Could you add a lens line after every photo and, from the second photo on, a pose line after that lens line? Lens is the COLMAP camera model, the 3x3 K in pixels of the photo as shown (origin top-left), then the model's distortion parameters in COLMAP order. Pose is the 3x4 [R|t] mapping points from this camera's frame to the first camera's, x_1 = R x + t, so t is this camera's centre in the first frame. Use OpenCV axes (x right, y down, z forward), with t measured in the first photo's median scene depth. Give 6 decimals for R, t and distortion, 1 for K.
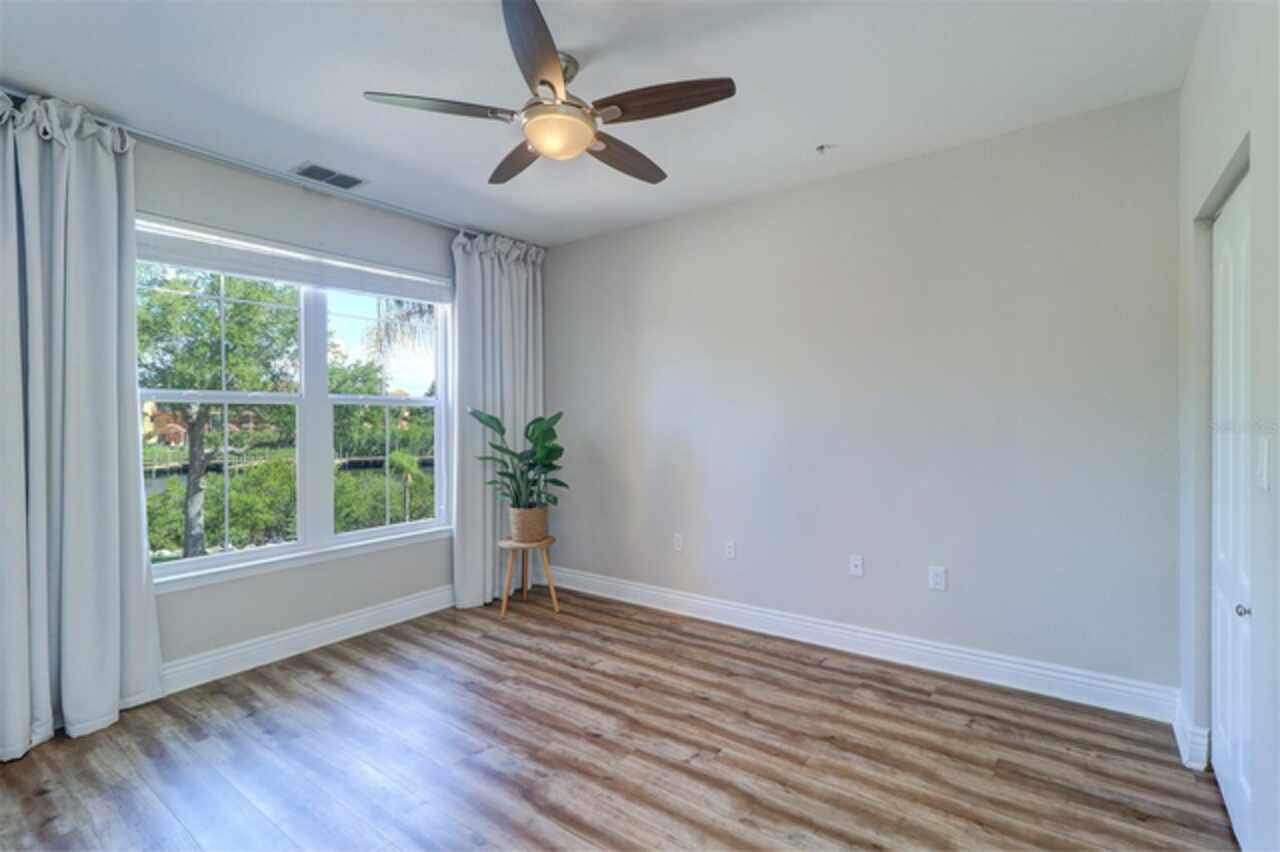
lens RADIAL K [[592.5, 0, 639.8], [0, 592.5, 423.8], [0, 0, 1]] dist [-0.001114, -0.000432]
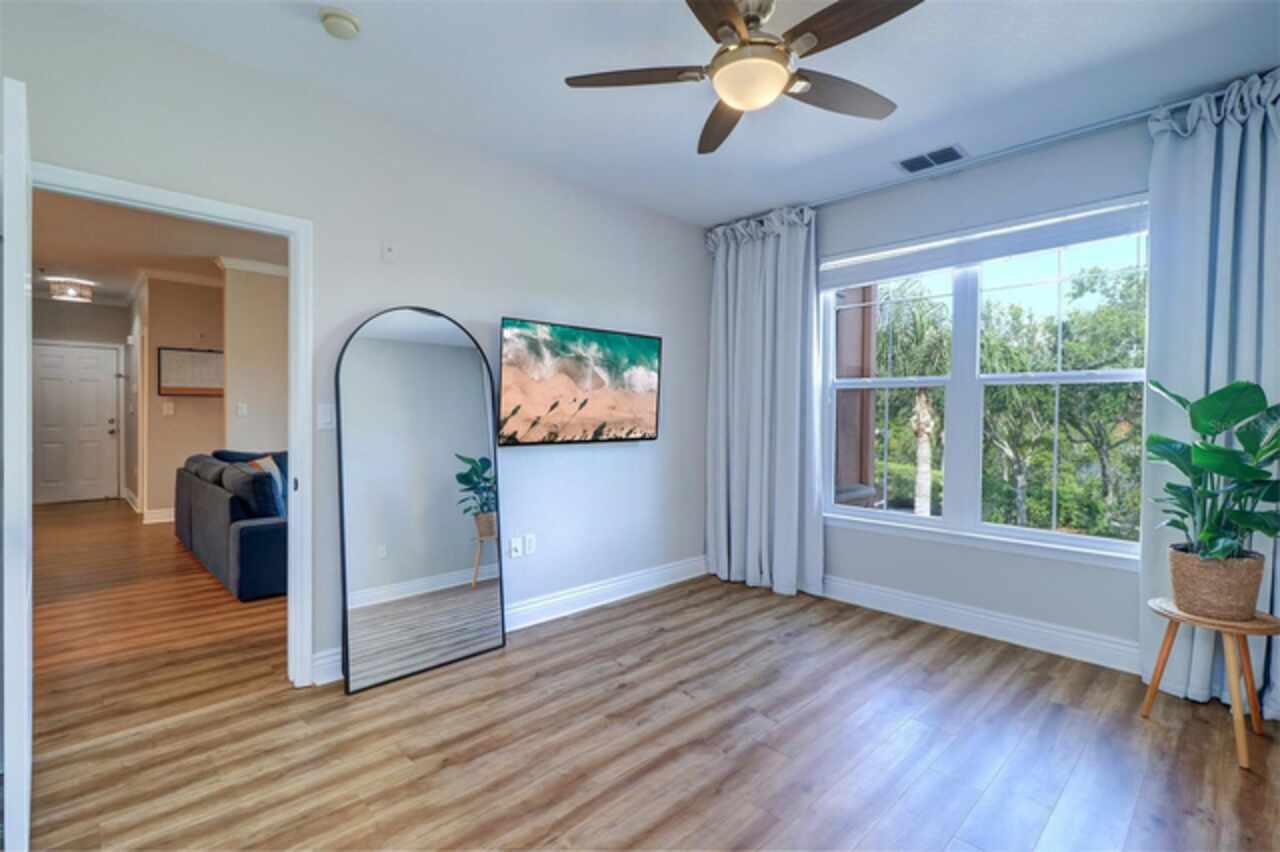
lens RADIAL K [[592.5, 0, 639.6], [0, 592.5, 419.7], [0, 0, 1]] dist [-0.001114, -0.000432]
pose [[-0.173207, 0.019780, -0.984687, 0.587796], [-0.015363, 0.999622, 0.022782, 0.011458], [0.984766, 0.019074, -0.172838, 0.719835]]
